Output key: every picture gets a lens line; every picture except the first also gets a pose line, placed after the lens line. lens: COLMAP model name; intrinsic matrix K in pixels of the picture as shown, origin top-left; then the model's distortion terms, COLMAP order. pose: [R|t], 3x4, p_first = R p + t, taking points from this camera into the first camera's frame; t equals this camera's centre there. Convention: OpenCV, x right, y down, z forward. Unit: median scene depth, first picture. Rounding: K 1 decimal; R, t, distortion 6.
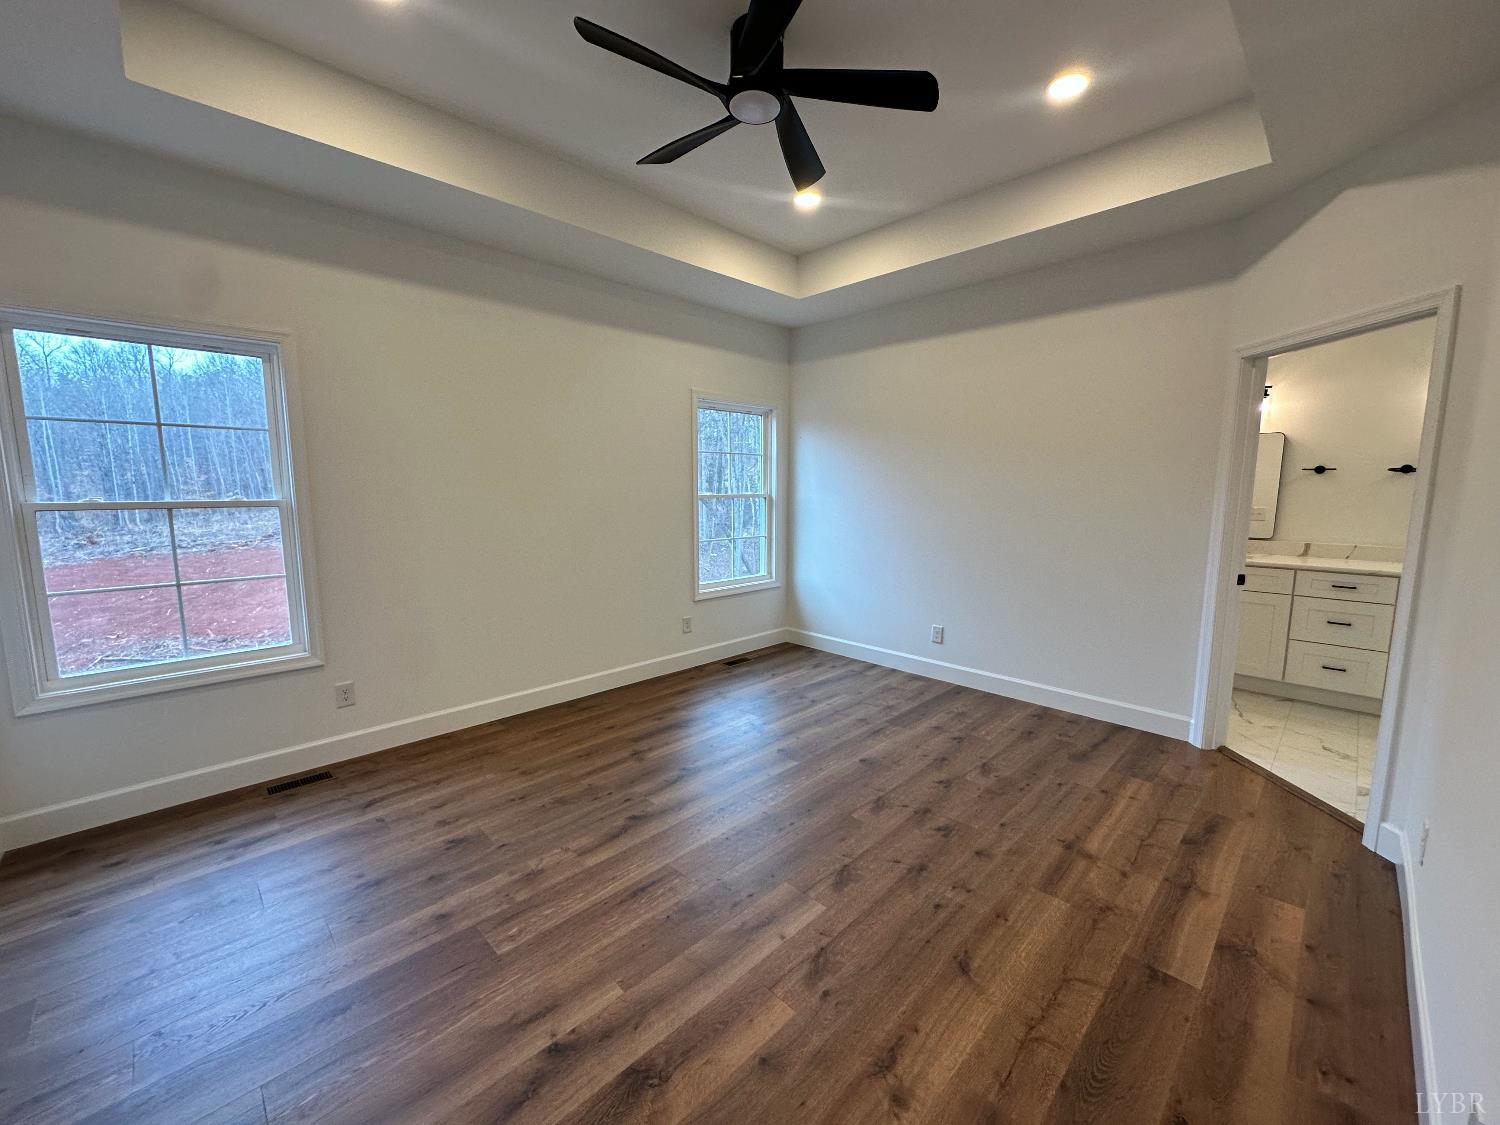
lens RADIAL K [[597.3, 0, 748.5], [0, 597.3, 559.7], [0, 0, 1]] dist [-0.002588, 0.000033]
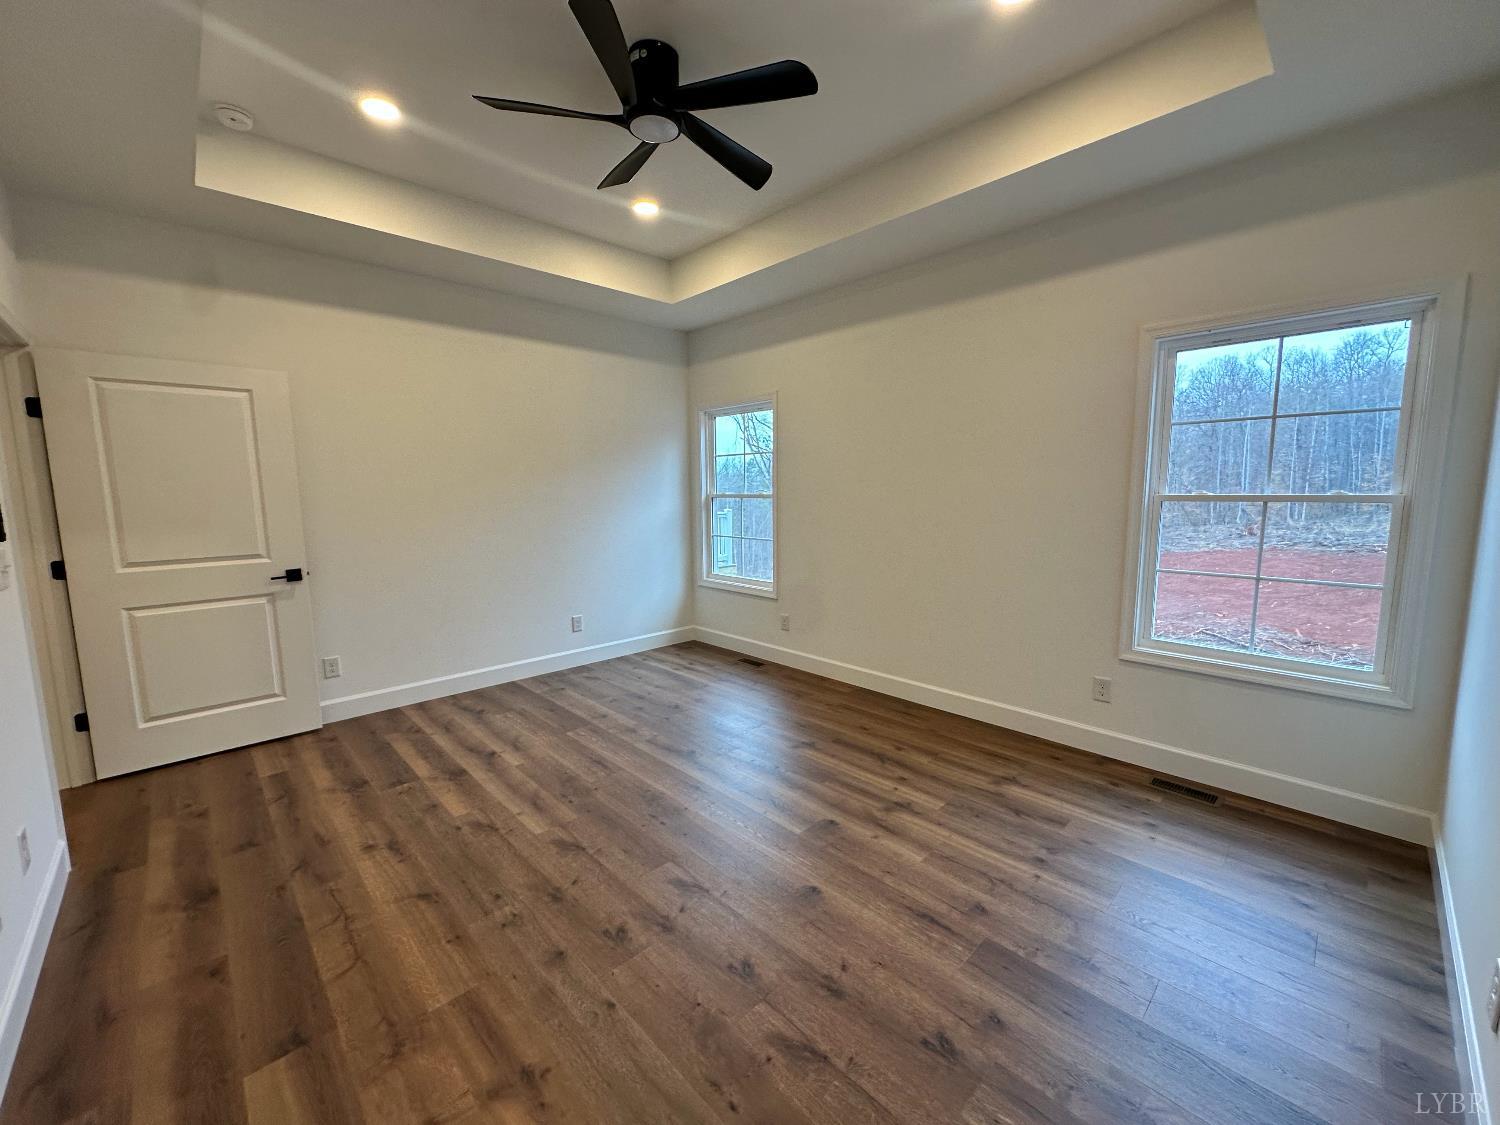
lens RADIAL K [[597.3, 0, 748.5], [0, 597.3, 559.7], [0, 0, 1]] dist [-0.002588, 0.000033]
pose [[-0.013604, 0.117977, -0.992923, 1.084087], [-0.113678, 0.986394, 0.118759, -0.134994], [0.993425, 0.114489, -0.000007, 1.174743]]
